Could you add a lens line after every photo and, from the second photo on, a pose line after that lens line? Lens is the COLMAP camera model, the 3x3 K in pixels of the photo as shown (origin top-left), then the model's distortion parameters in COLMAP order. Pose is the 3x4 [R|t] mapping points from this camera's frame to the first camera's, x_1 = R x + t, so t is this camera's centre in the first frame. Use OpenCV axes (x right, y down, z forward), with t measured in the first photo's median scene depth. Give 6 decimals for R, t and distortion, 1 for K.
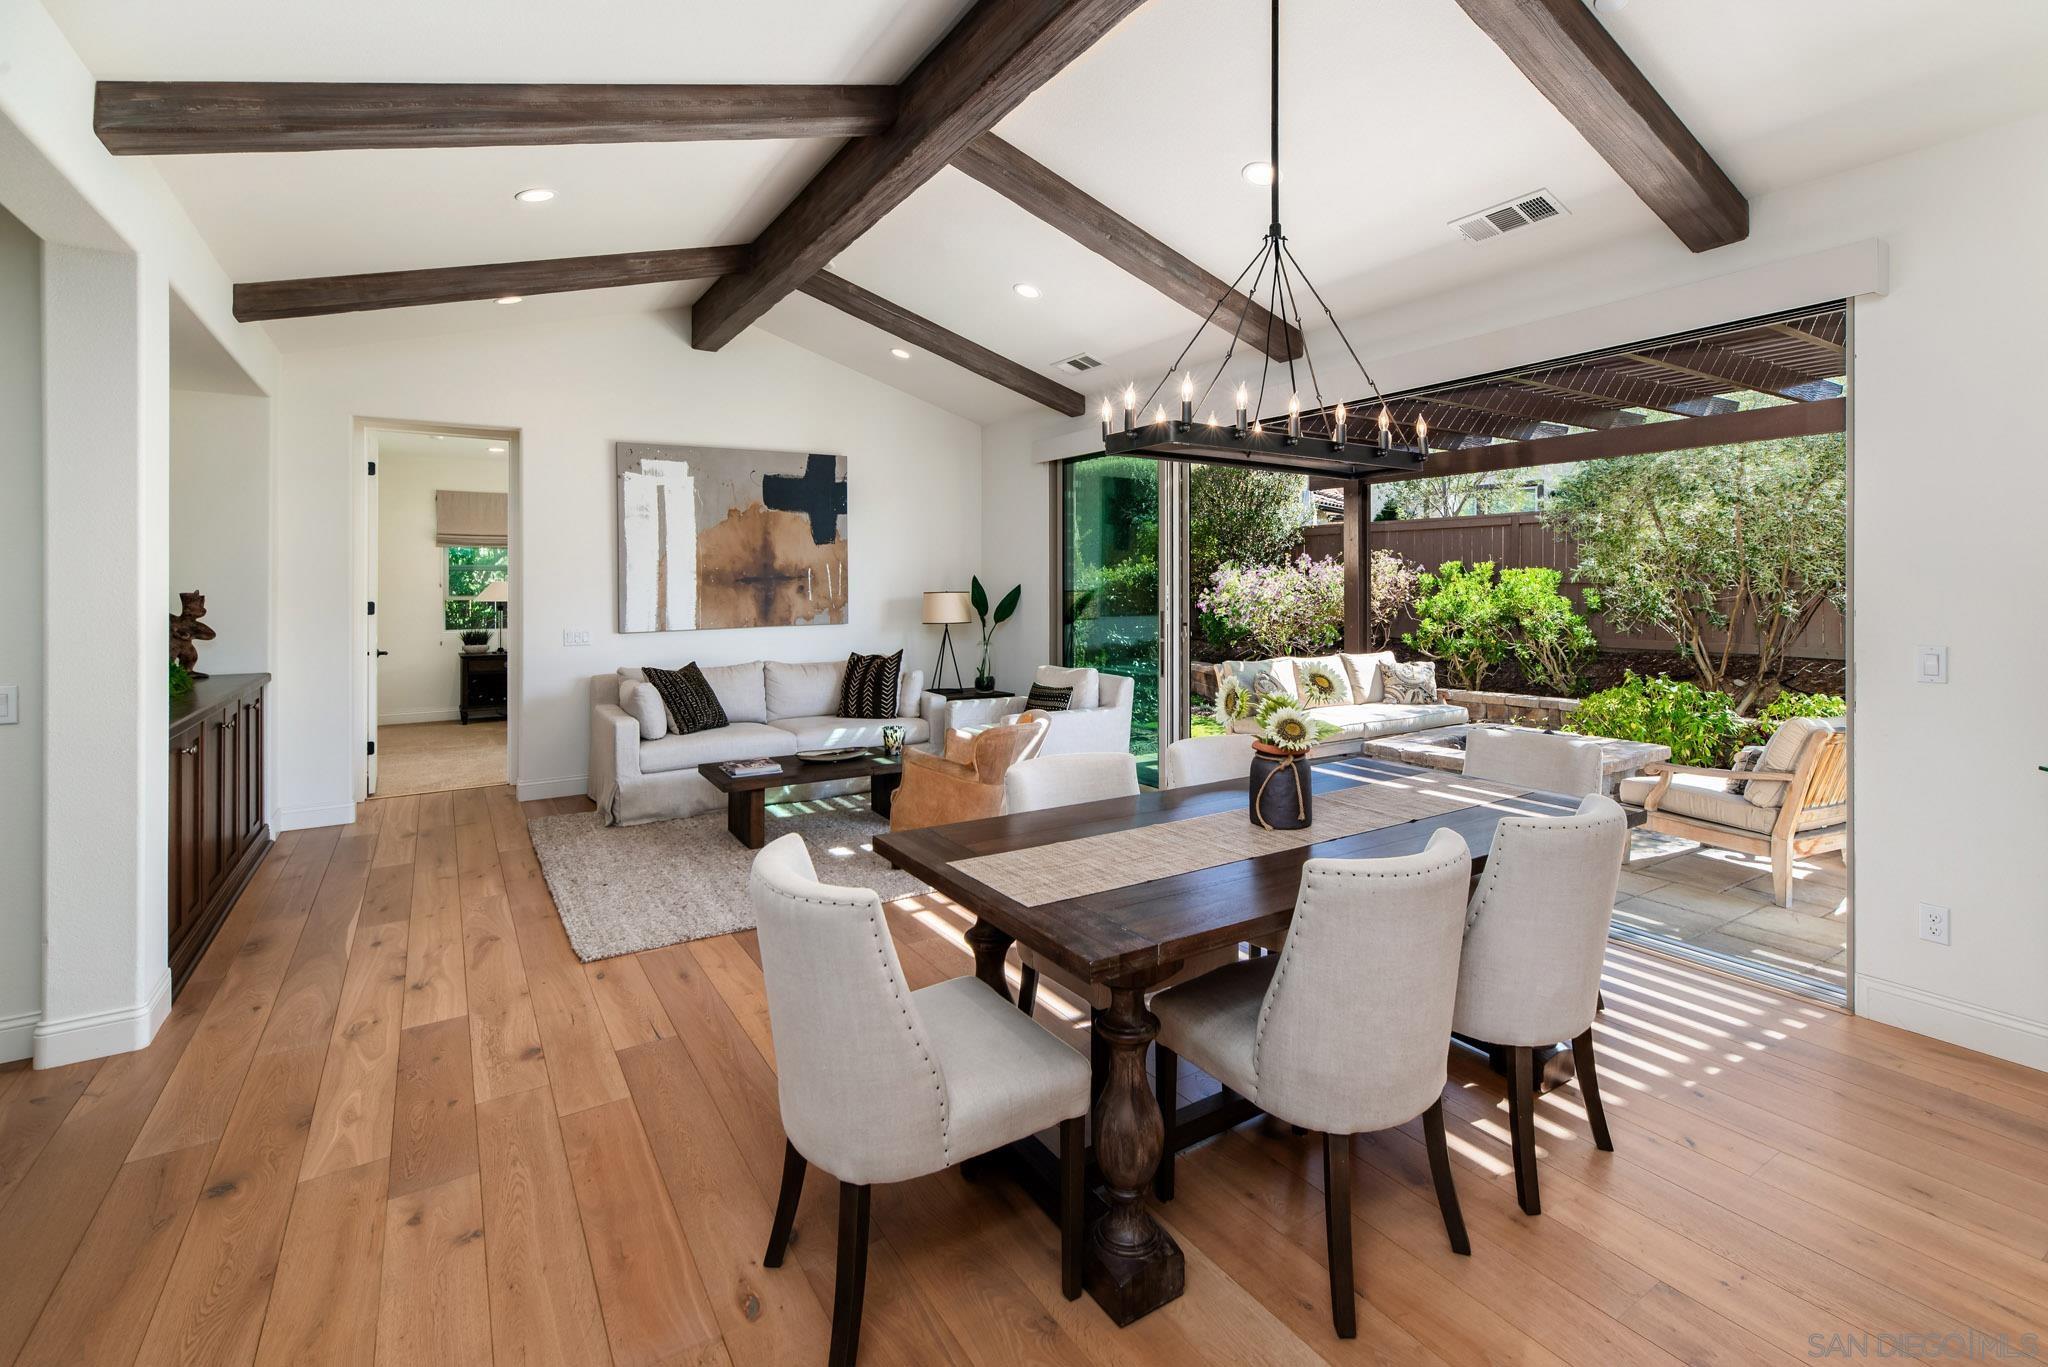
lens RADIAL K [[924.9, 0, 1060.9], [0, 924.9, 580.4], [0, 0, 1]] dist [0.000714, -0.000176]
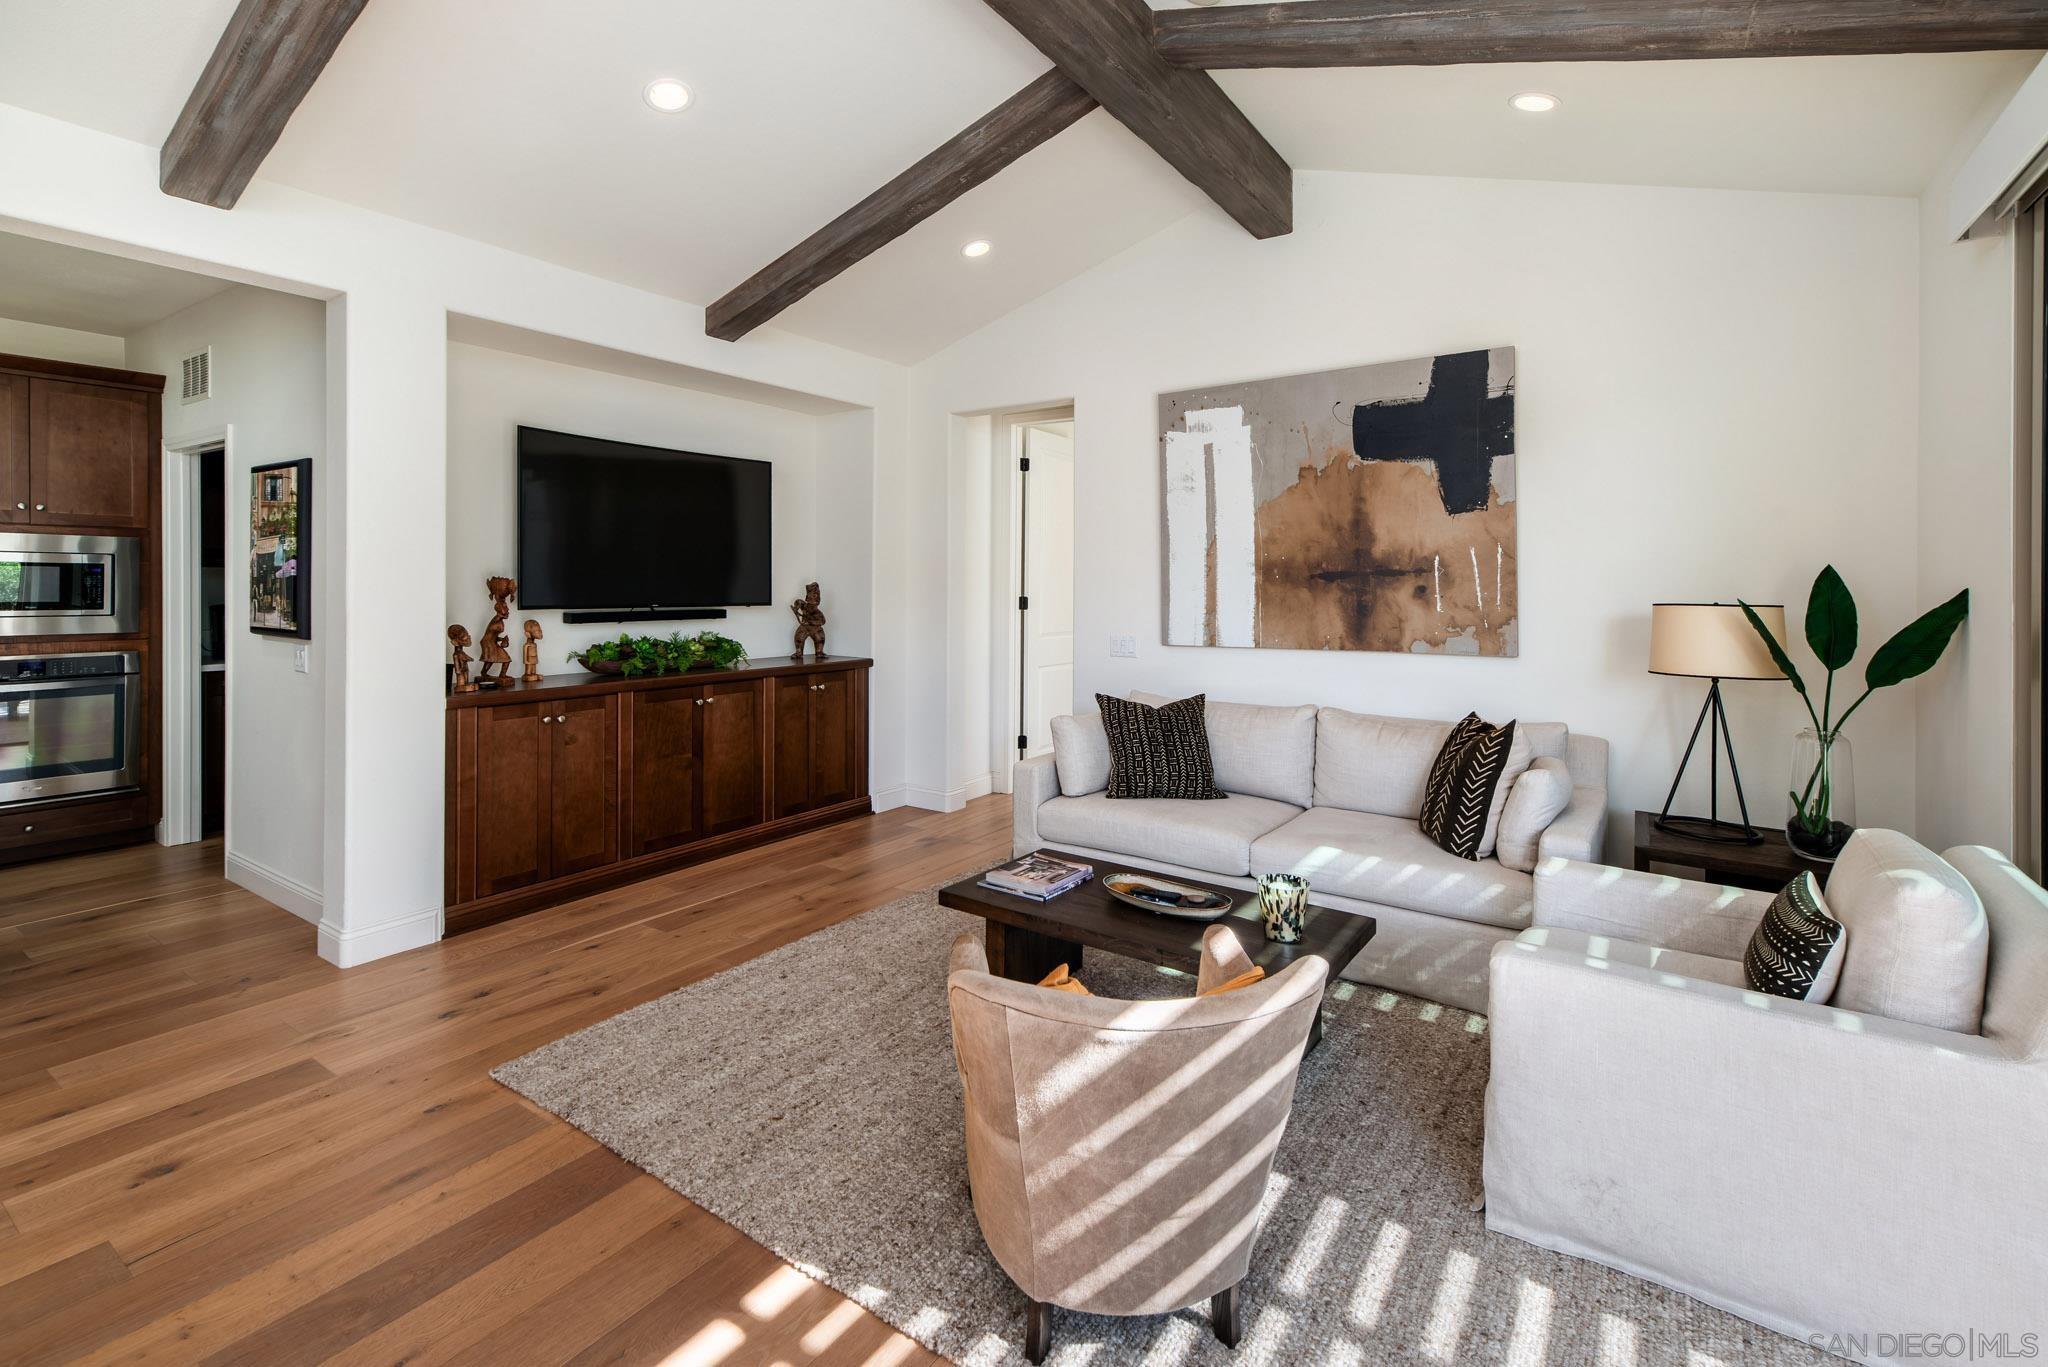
lens RADIAL K [[926.7, 0, 1018.8], [0, 926.7, 581.3], [0, 0, 1]] dist [0.001483, 0.000495]
pose [[0.373977, 0.004097, -0.927429, 0.173782], [-0.007112, 0.999974, 0.001550, 0.003830], [0.927411, 0.006016, 0.373996, 0.568526]]
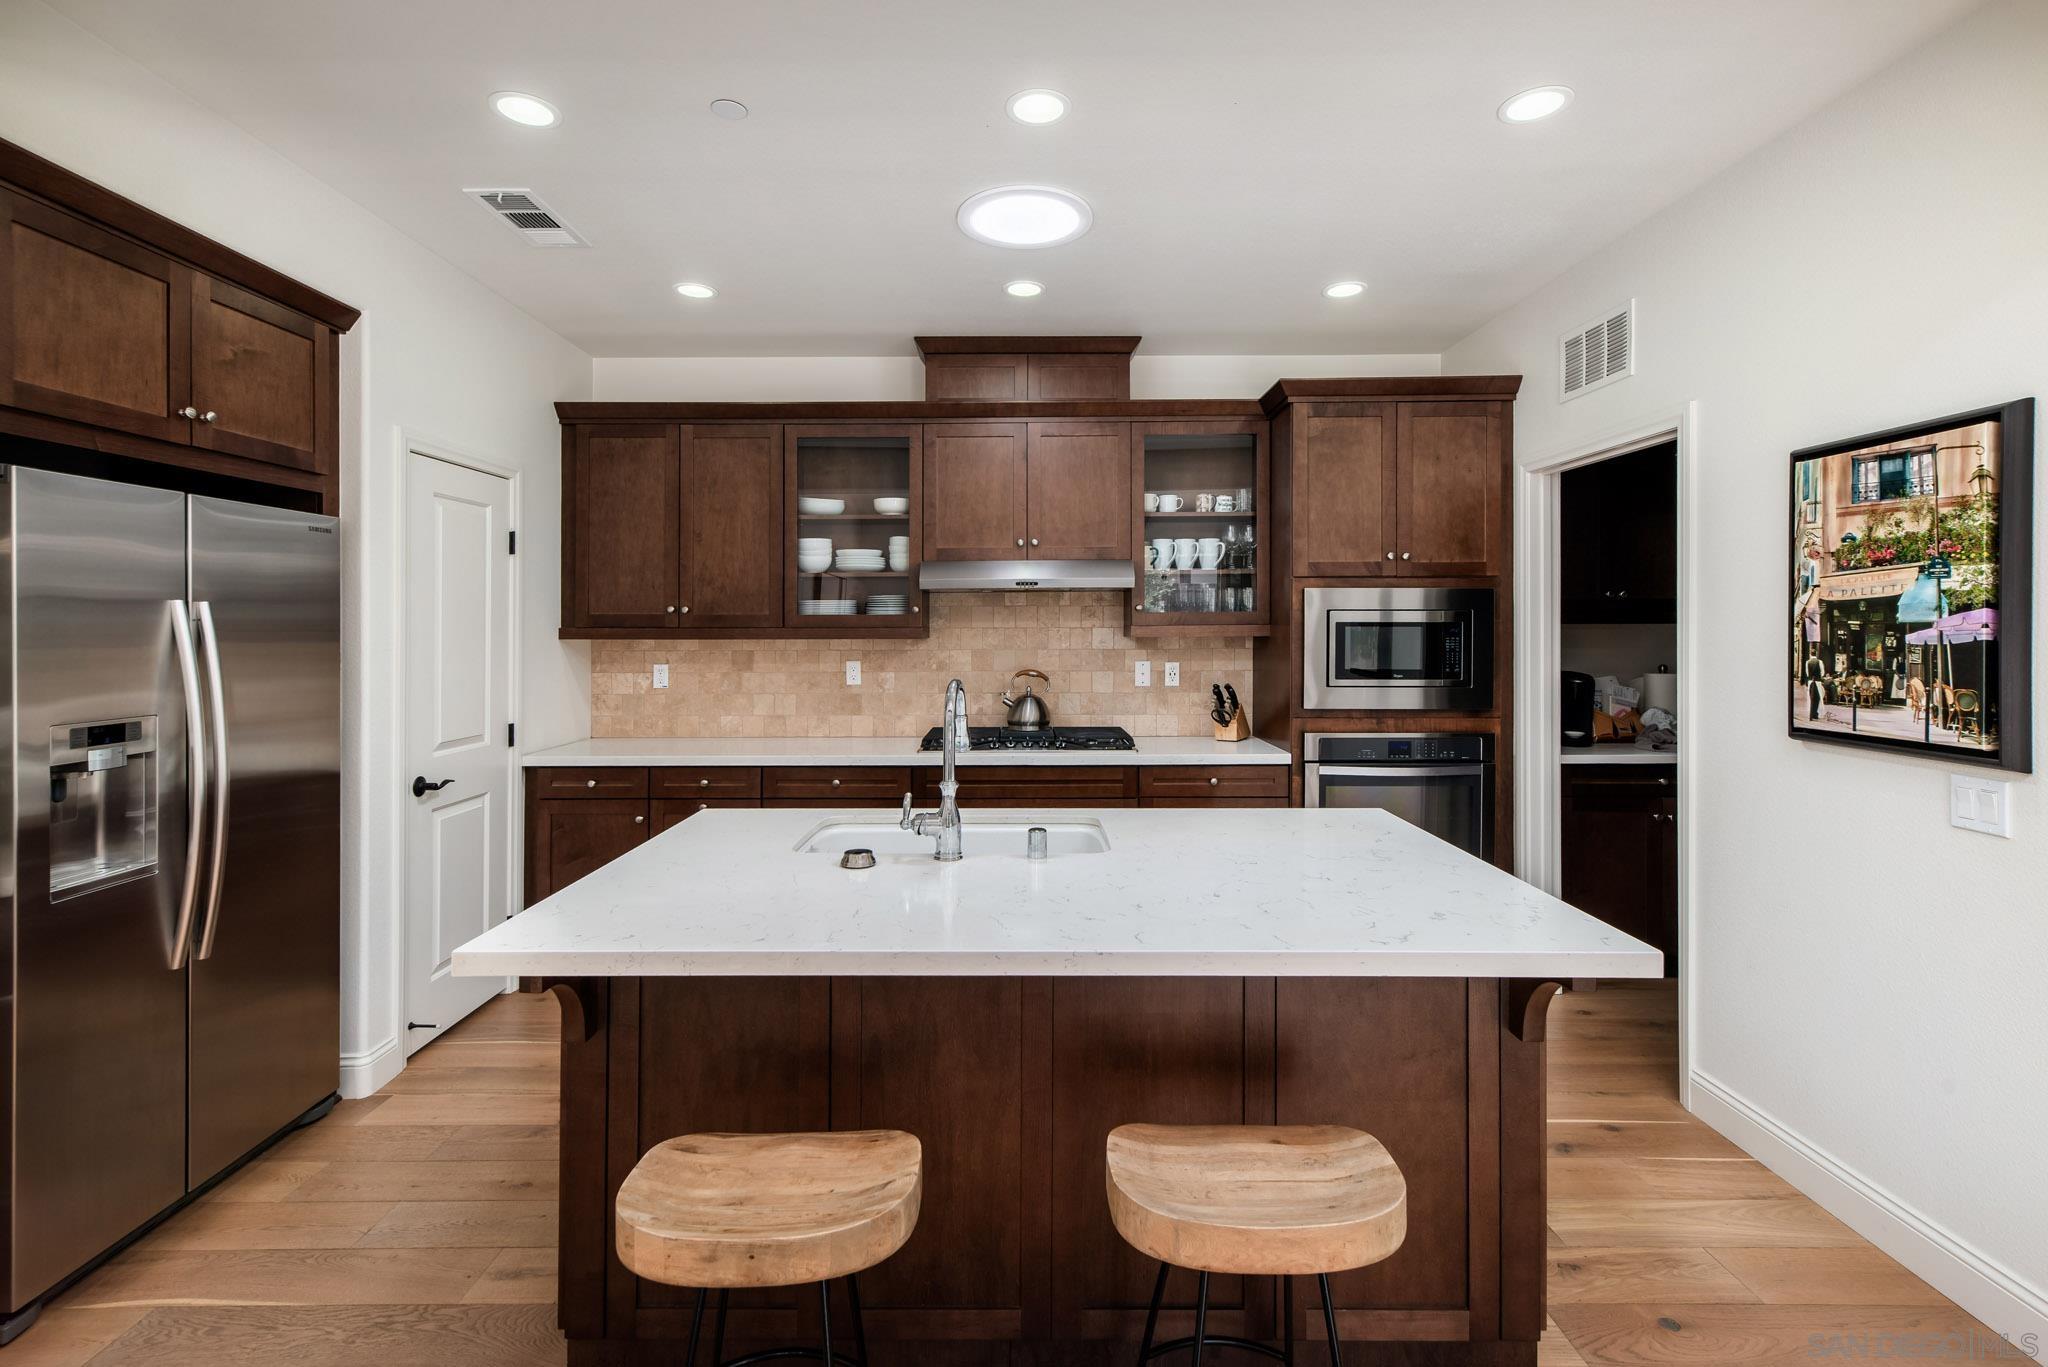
lens RADIAL K [[940.9, 0, 1033.8], [0, 940.9, 621.5], [0, 0, 1]] dist [0.003817, 0.000575]
pose [[-0.554913, -0.001266, -0.831907, -0.116022], [0.008184, 0.999942, -0.006980, -0.001884], [0.831868, -0.010682, -0.554871, 0.292740]]
